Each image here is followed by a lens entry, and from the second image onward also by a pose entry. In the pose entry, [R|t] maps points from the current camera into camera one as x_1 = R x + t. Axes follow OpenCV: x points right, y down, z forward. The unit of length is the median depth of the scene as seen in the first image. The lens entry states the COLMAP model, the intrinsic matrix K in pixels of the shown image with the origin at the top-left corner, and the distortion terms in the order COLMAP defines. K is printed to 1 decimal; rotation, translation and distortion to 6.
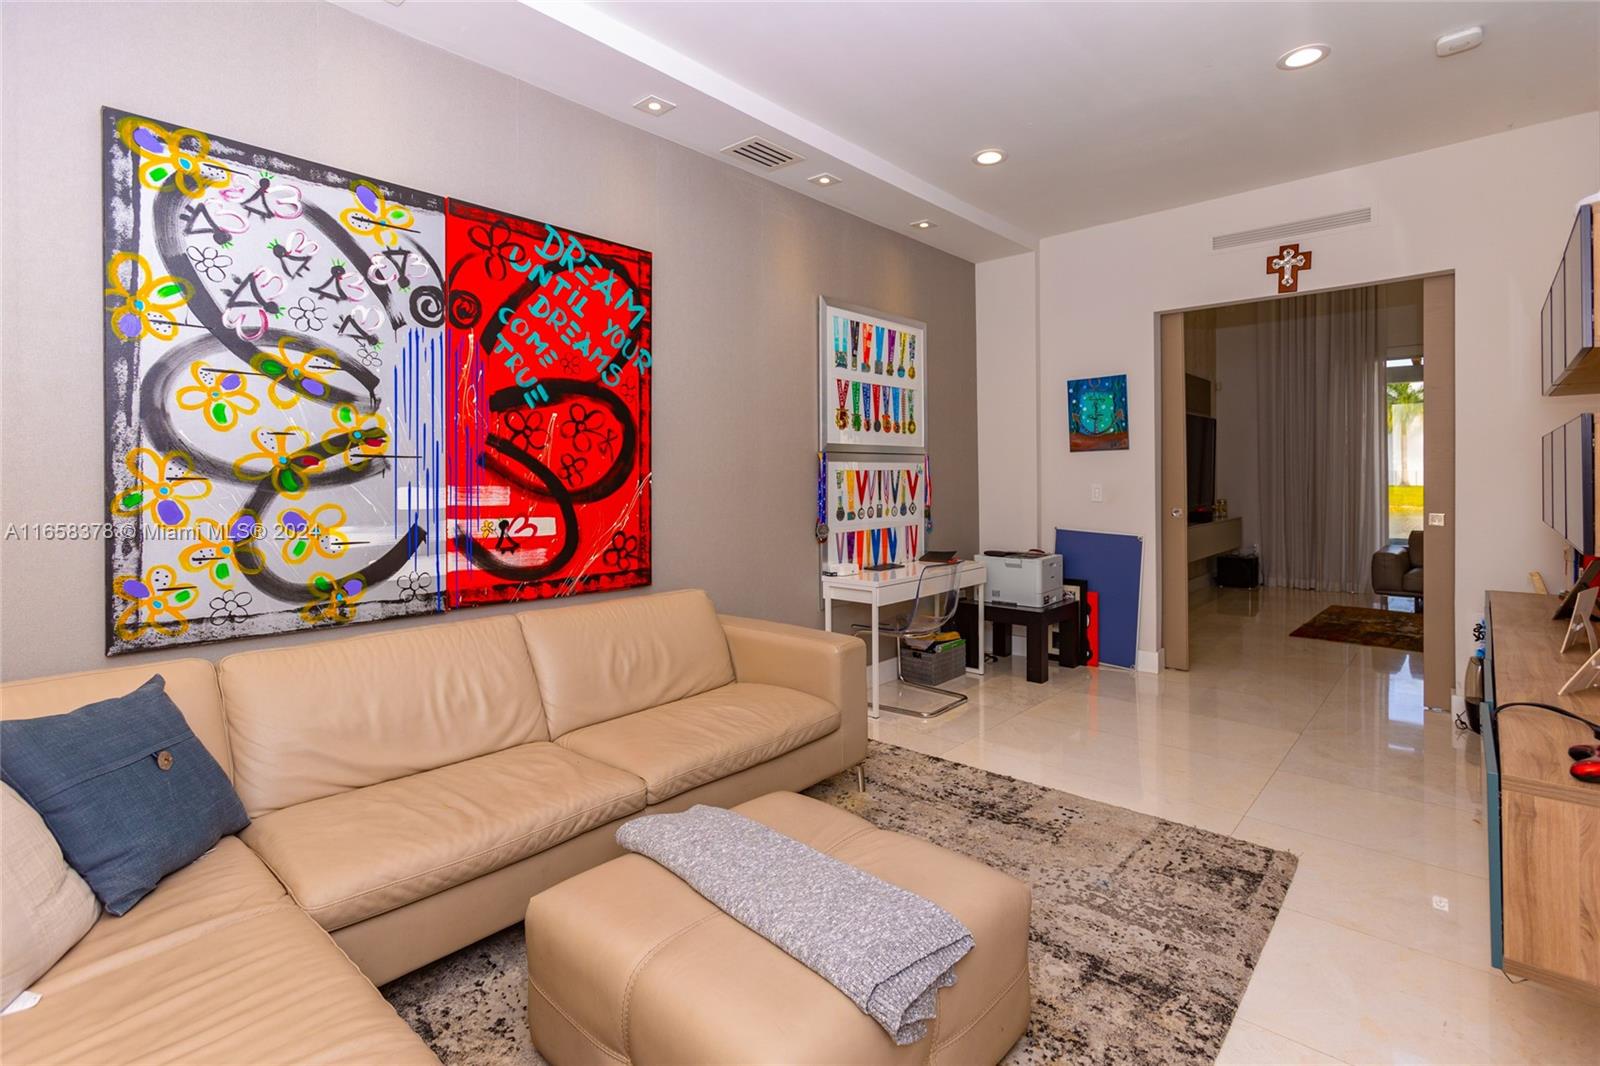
lens RADIAL K [[746.0, 0, 812.2], [0, 746.0, 474.8], [0, 0, 1]] dist [-0.029647, 0.001115]
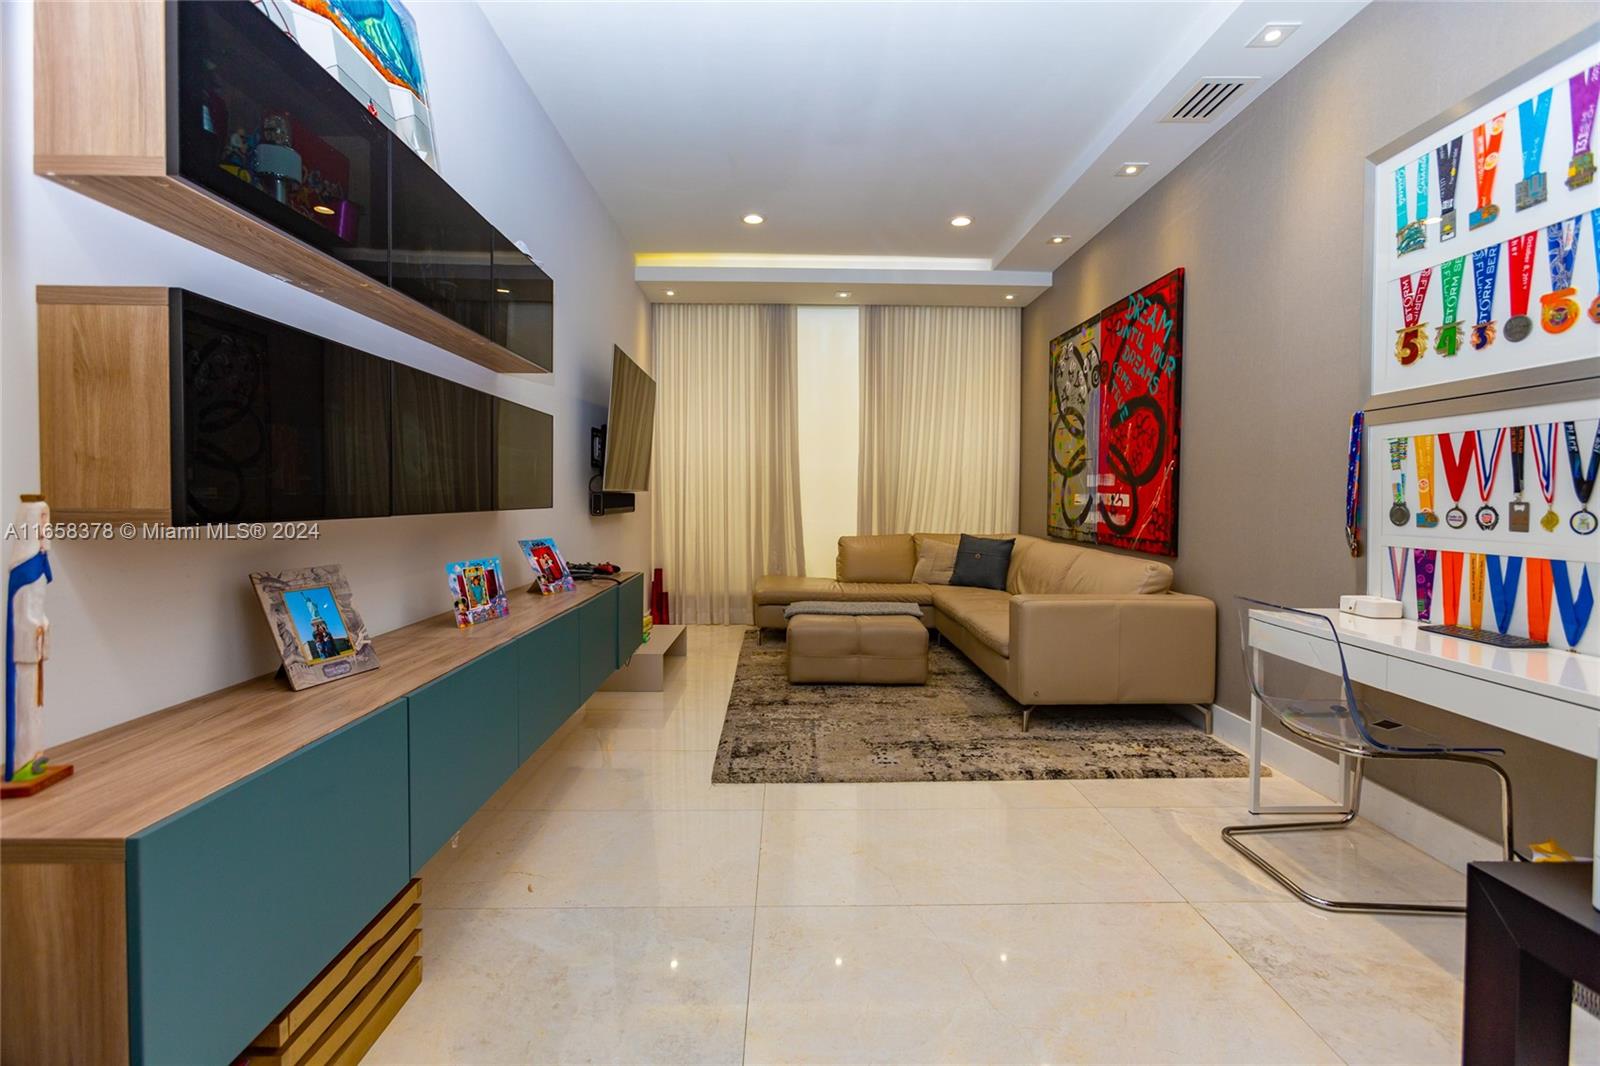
lens RADIAL K [[713.9, 0, 796.7], [0, 713.9, 512.2], [0, 0, 1]] dist [0.002169, 0.000342]
pose [[-0.734240, 0.031160, -0.678174, 0.771948], [0.015848, 0.999461, 0.028764, 0.028694], [0.678705, 0.010372, -0.734338, 1.121095]]
